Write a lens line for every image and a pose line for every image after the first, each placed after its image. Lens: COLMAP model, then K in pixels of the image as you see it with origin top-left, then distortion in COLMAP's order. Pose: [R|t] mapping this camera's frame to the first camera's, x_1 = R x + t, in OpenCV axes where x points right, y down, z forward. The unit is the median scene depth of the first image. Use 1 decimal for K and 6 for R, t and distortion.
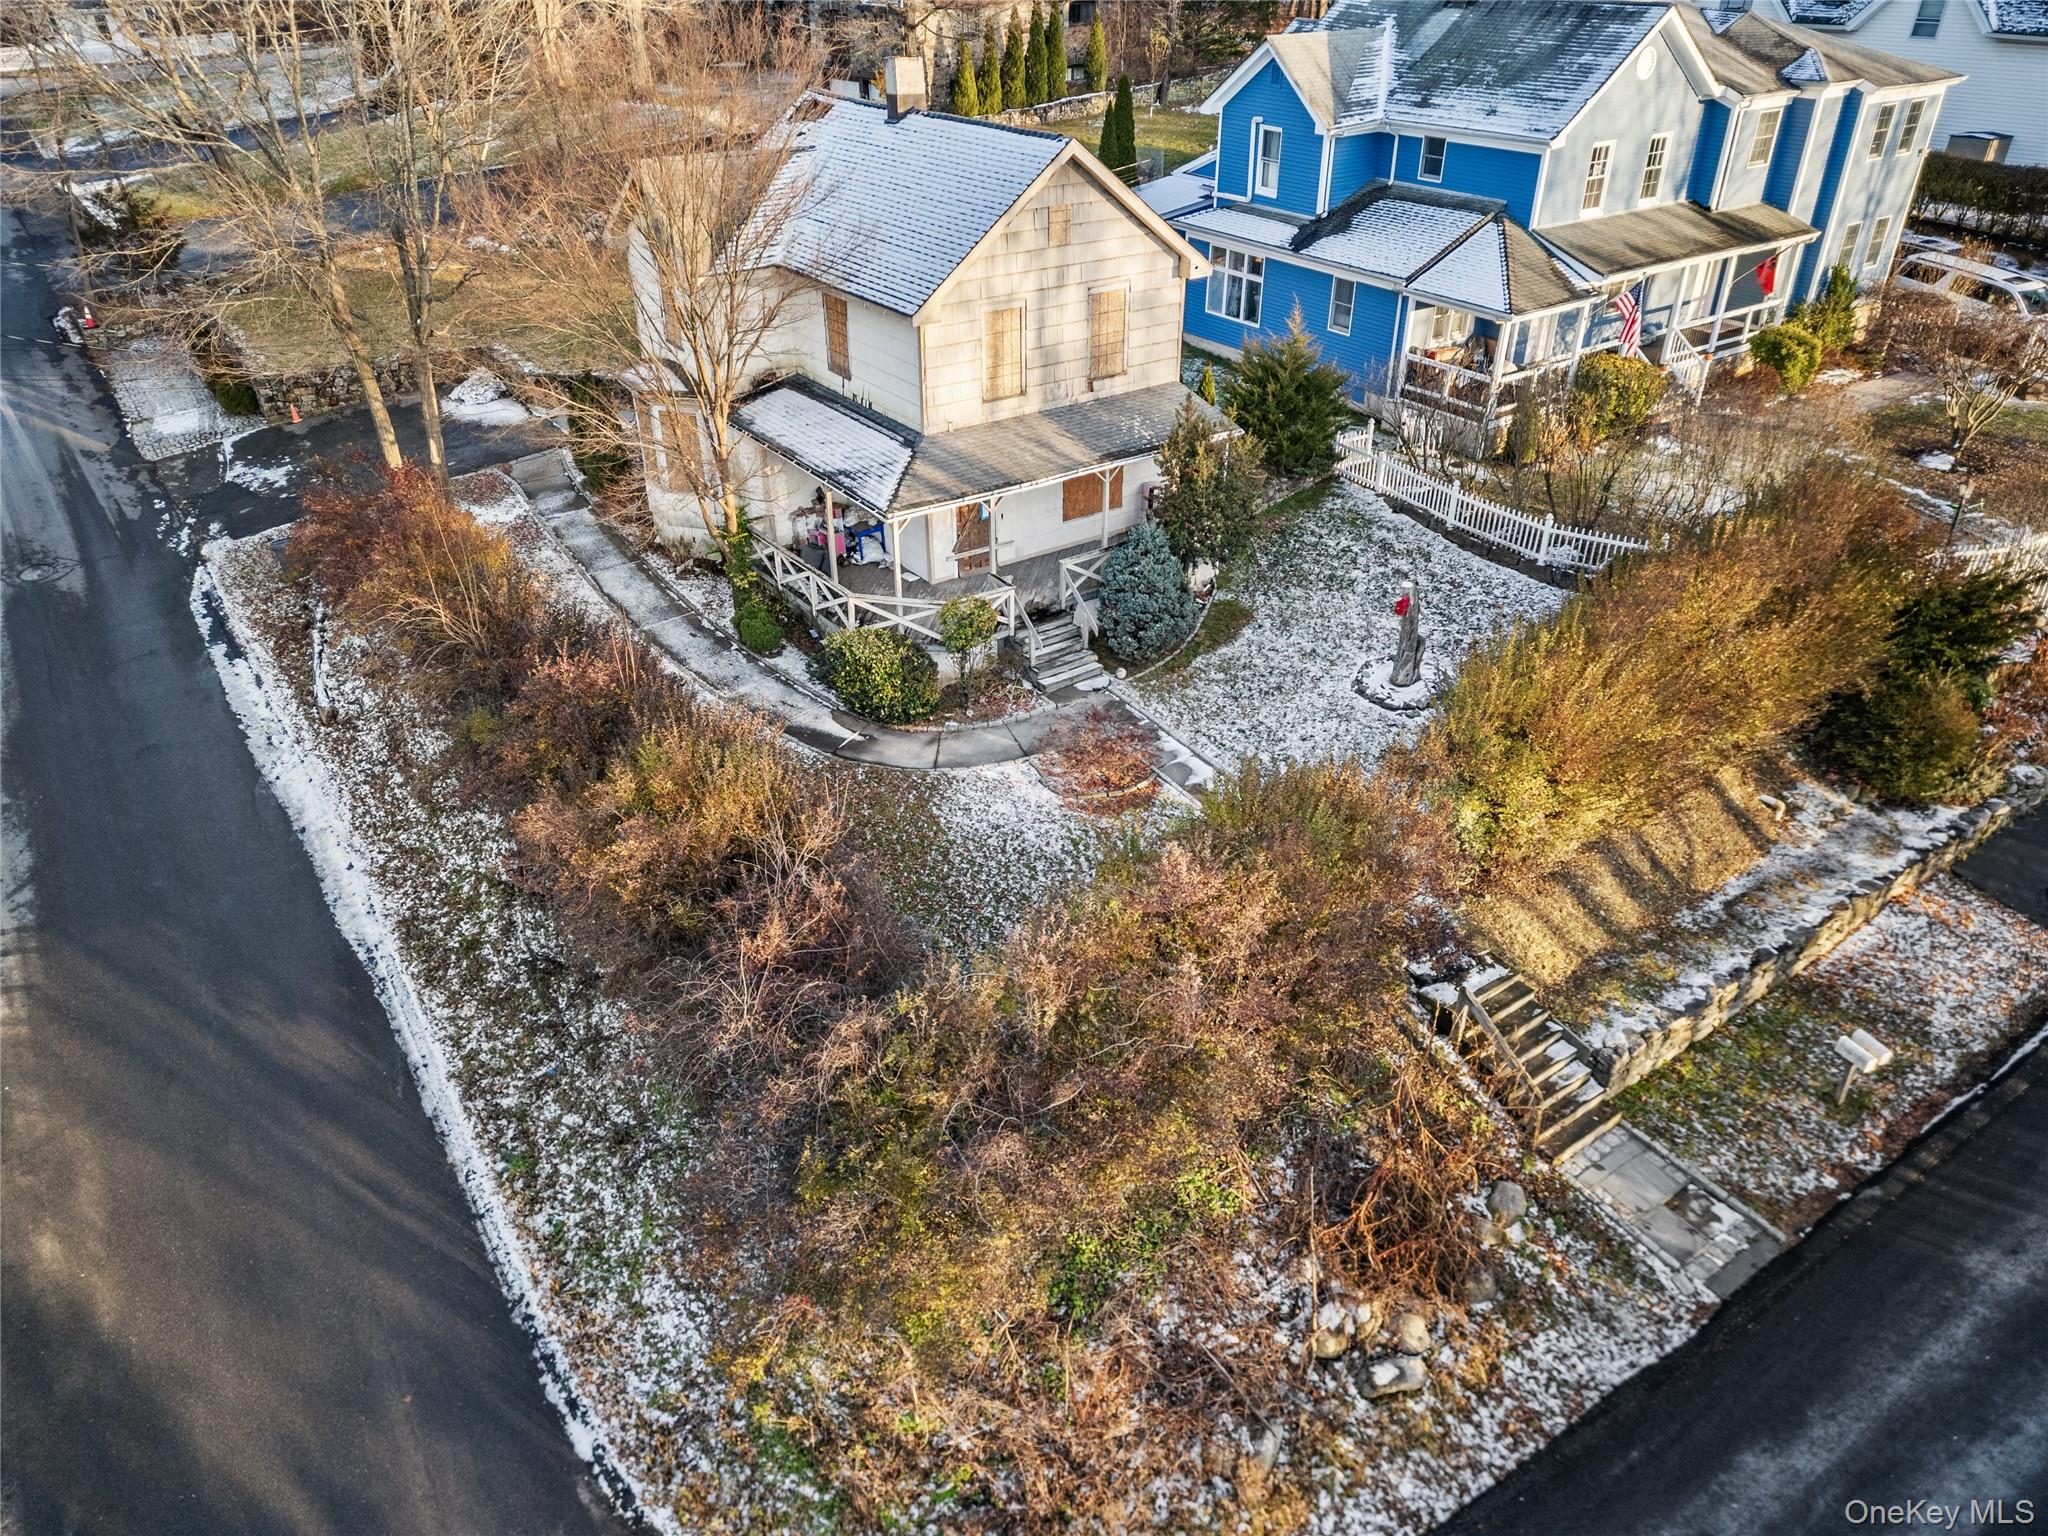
lens RADIAL K [[1429.2, 0, 1032.9], [0, 1429.2, 760.6], [0, 0, 1]] dist [0.085601, -0.085404]
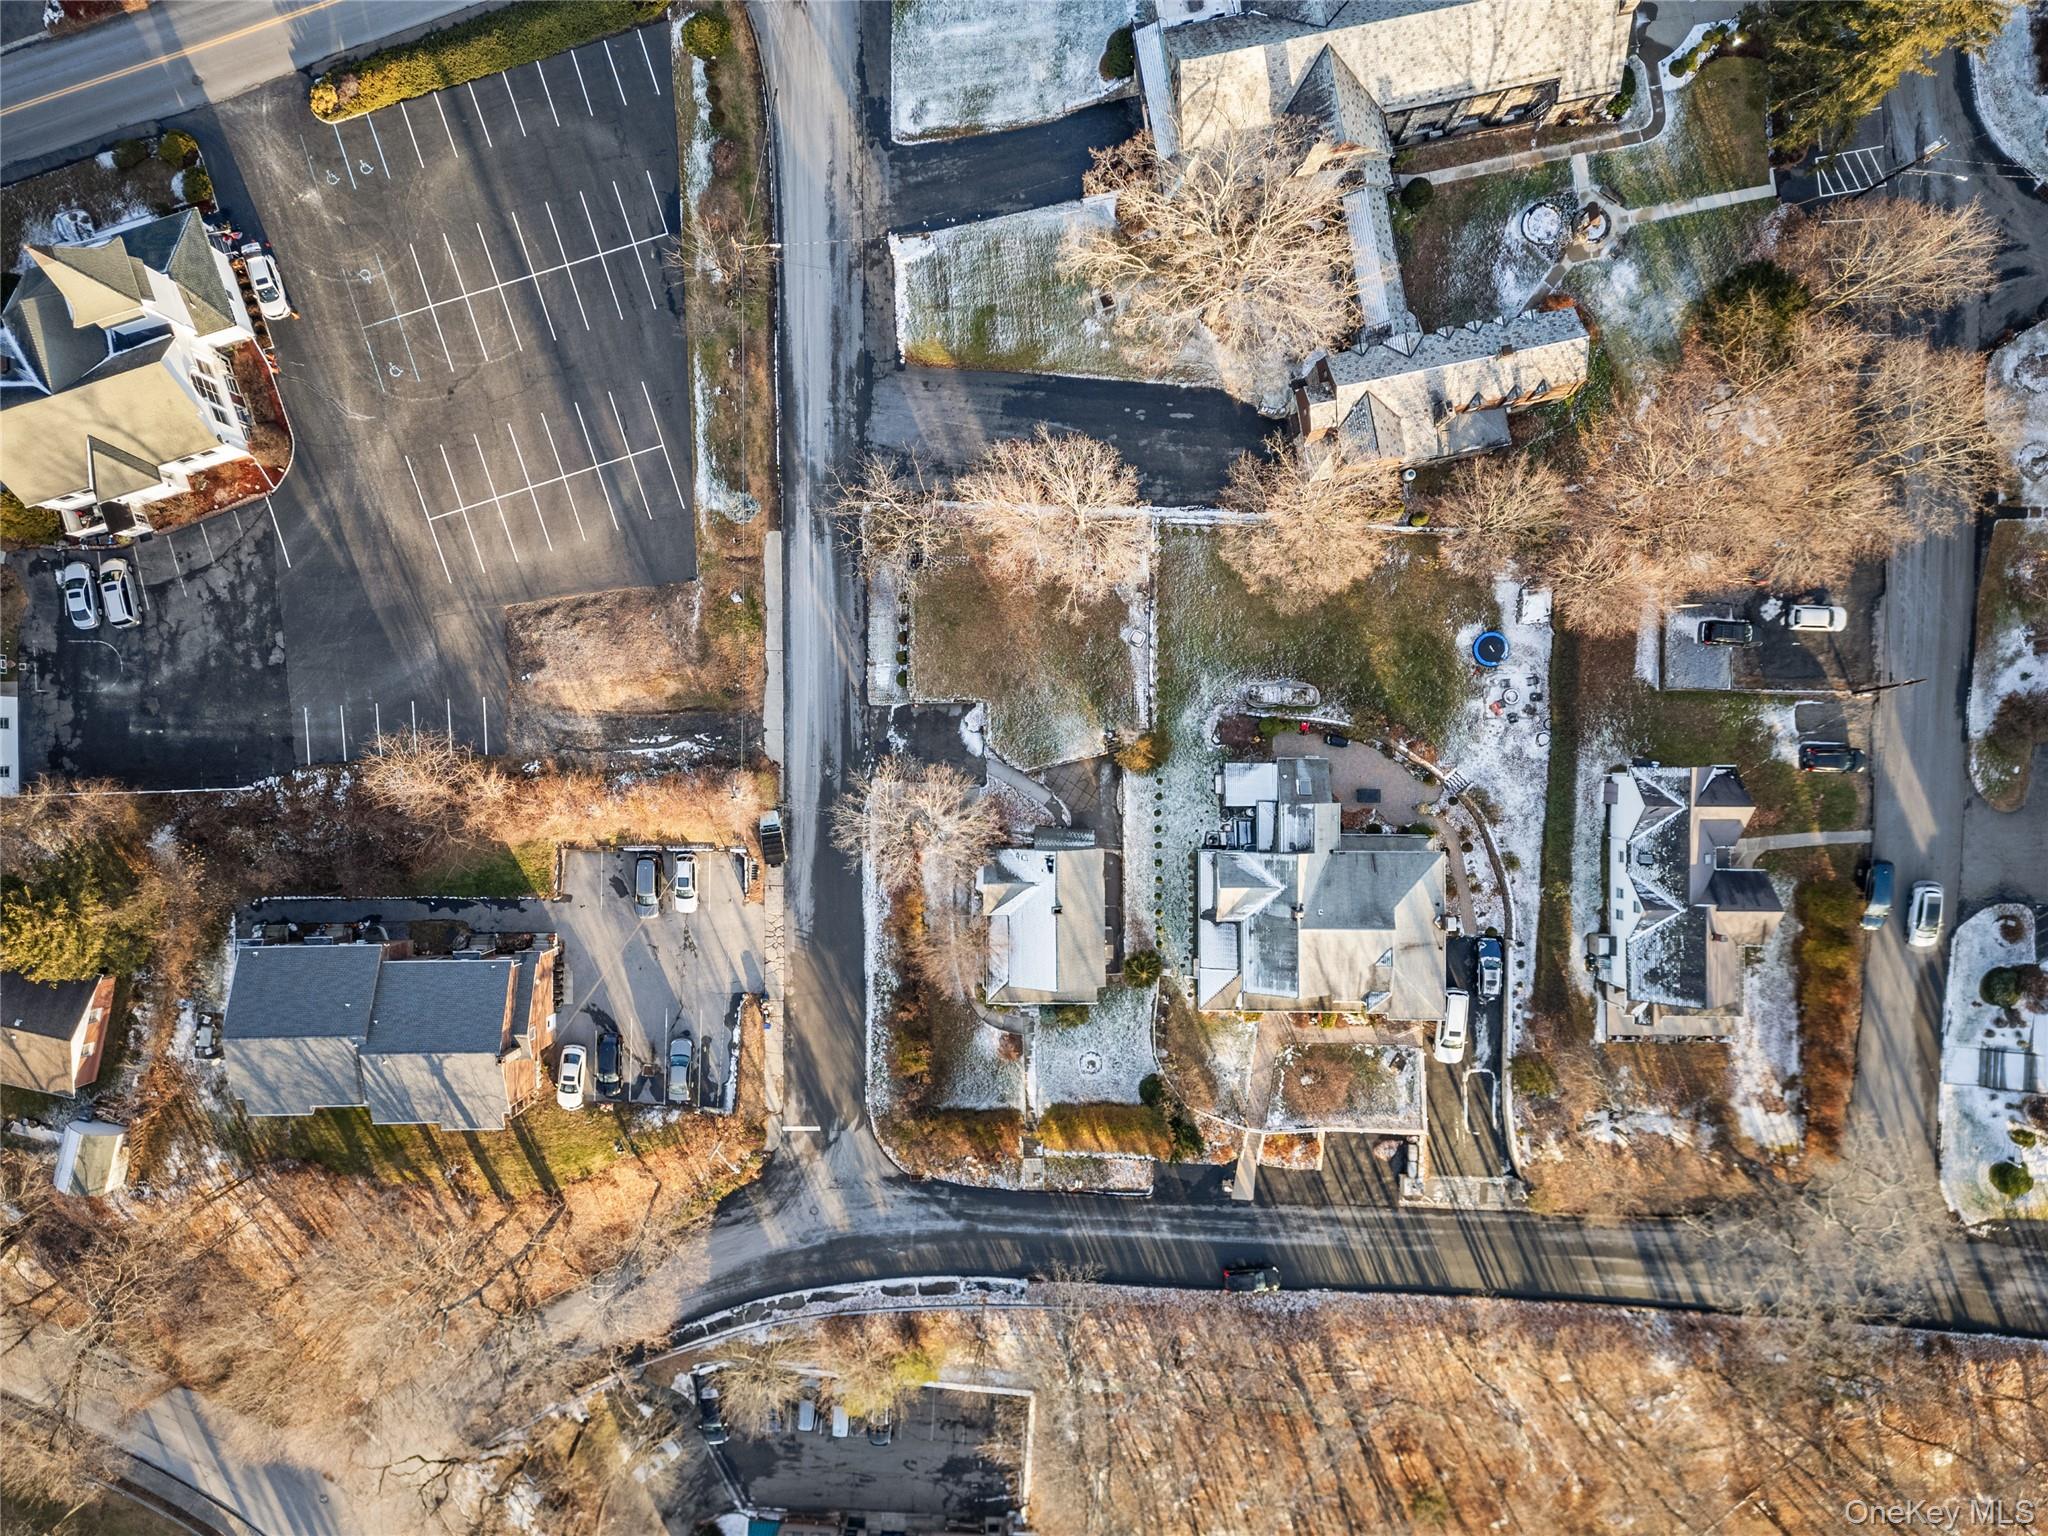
lens RADIAL K [[1464.1, 0, 1050.6], [0, 1464.1, 753.4], [0, 0, 1]] dist [0.124353, -0.191573]
pose [[0.817819, 0.575335, 0.012740, -0.443916], [-0.309316, 0.420799, 0.852791, -4.404753], [0.485279, -0.701369, 0.522098, -0.701098]]
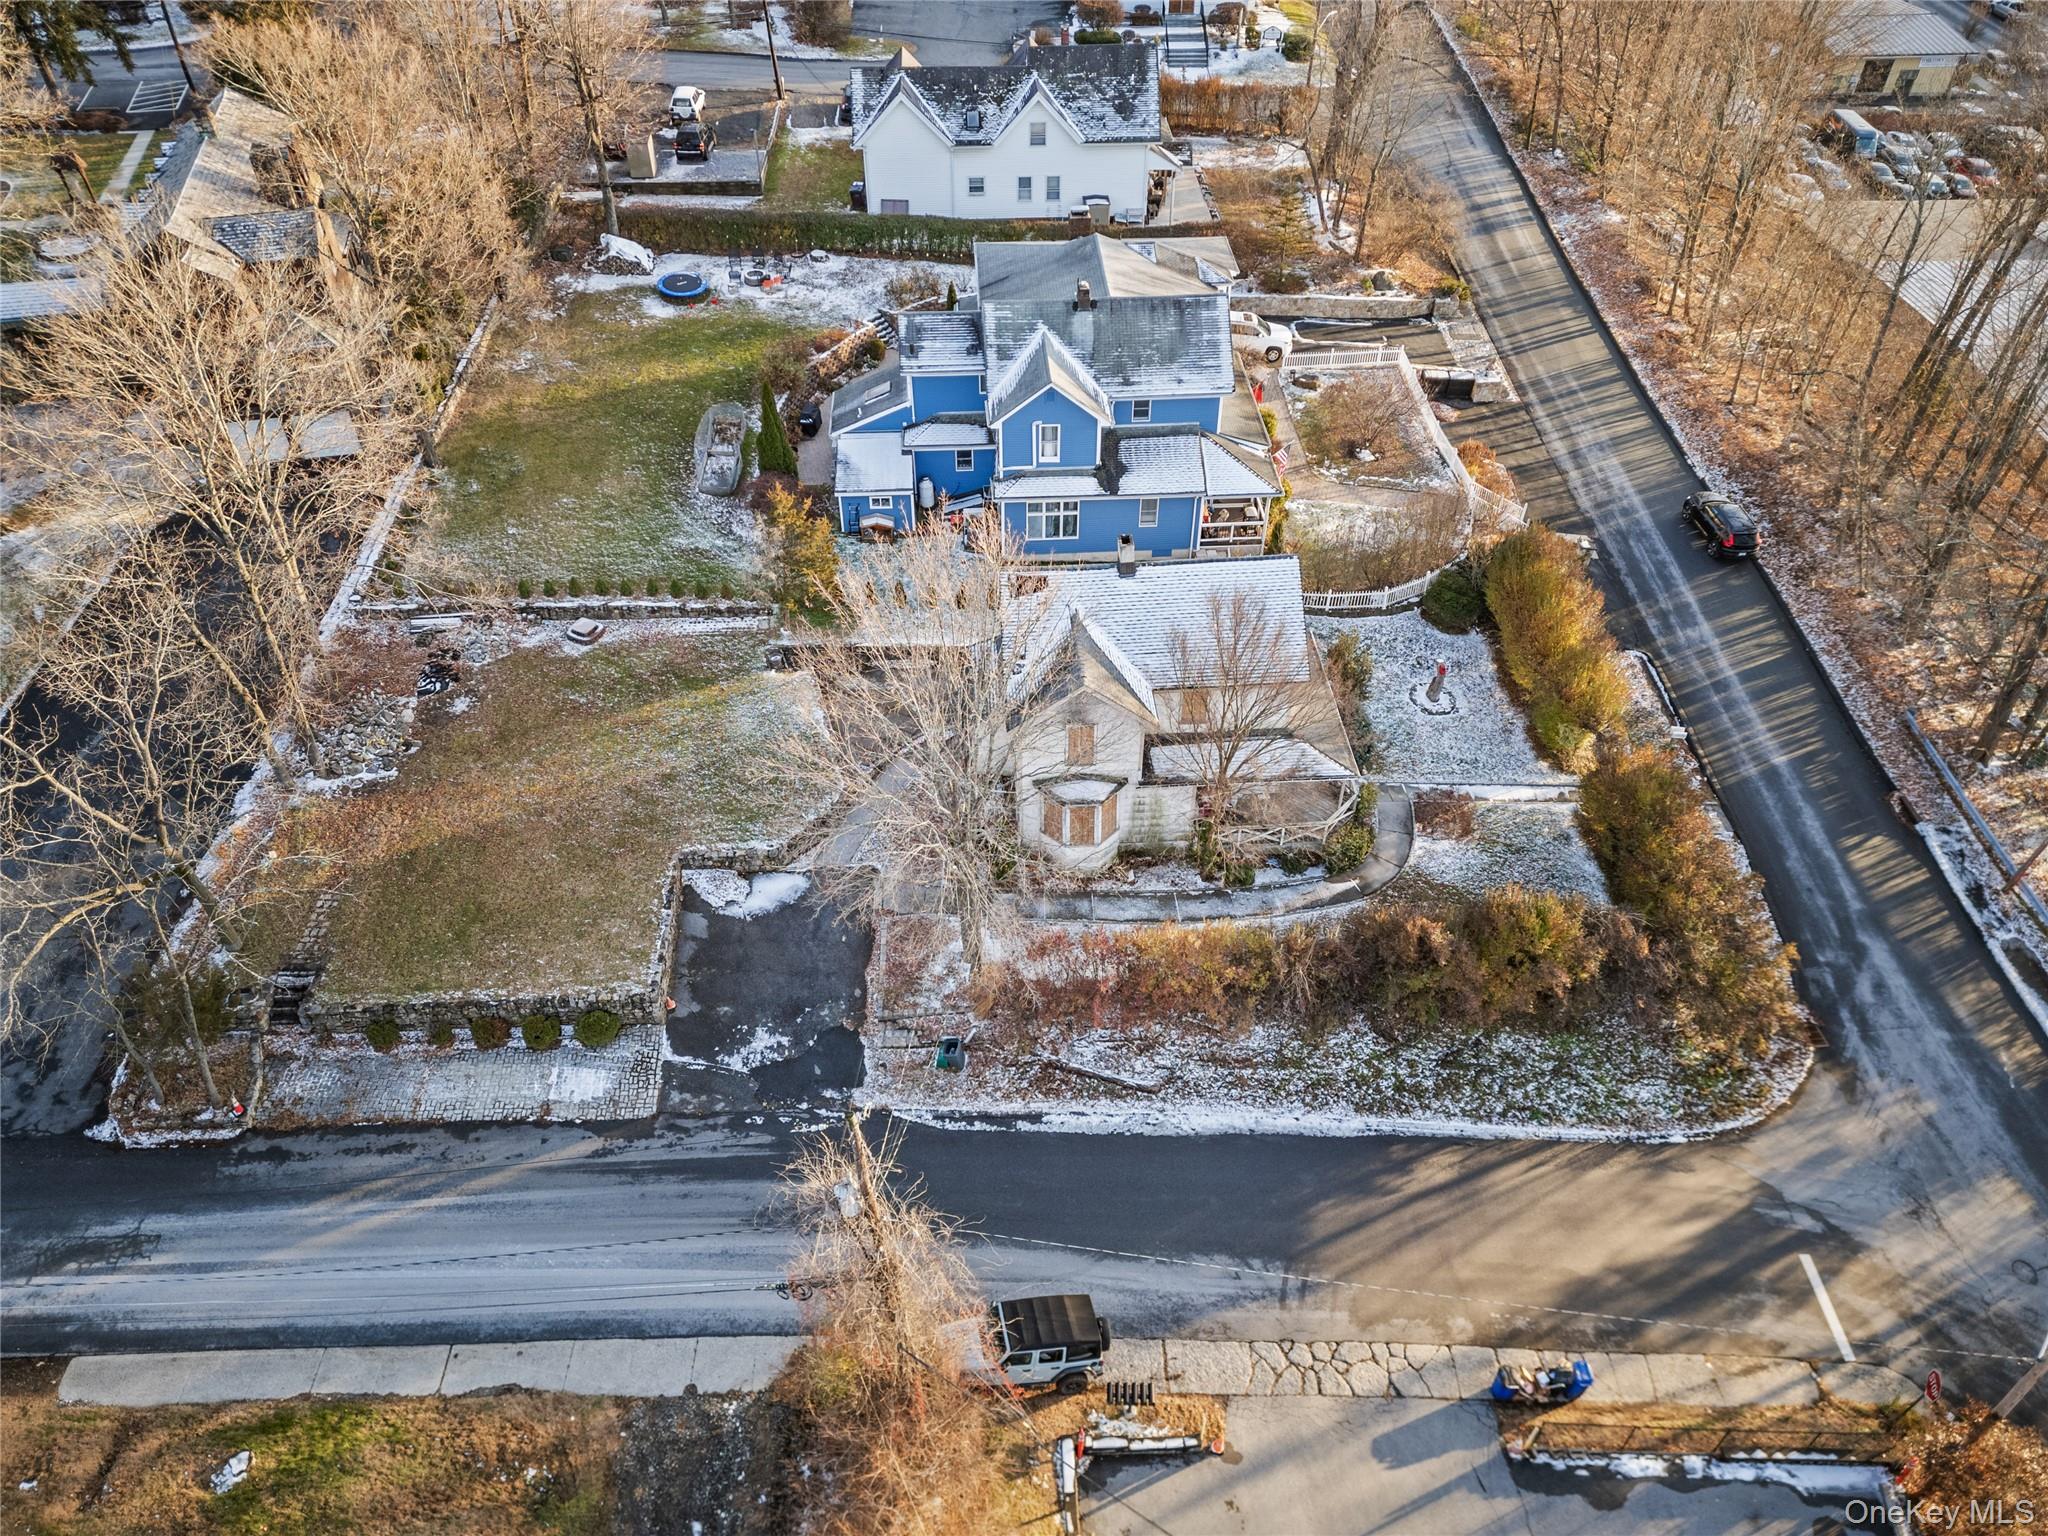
lens RADIAL K [[1423.1, 0, 1023.8], [0, 1423.1, 758.8], [0, 0, 1]] dist [0.089369, -0.087734]
pose [[0.529089, -0.568497, 0.629981, -1.555634], [0.440547, 0.818540, 0.368660, -1.111926], [-0.725247, 0.082482, 0.683531, 0.023291]]
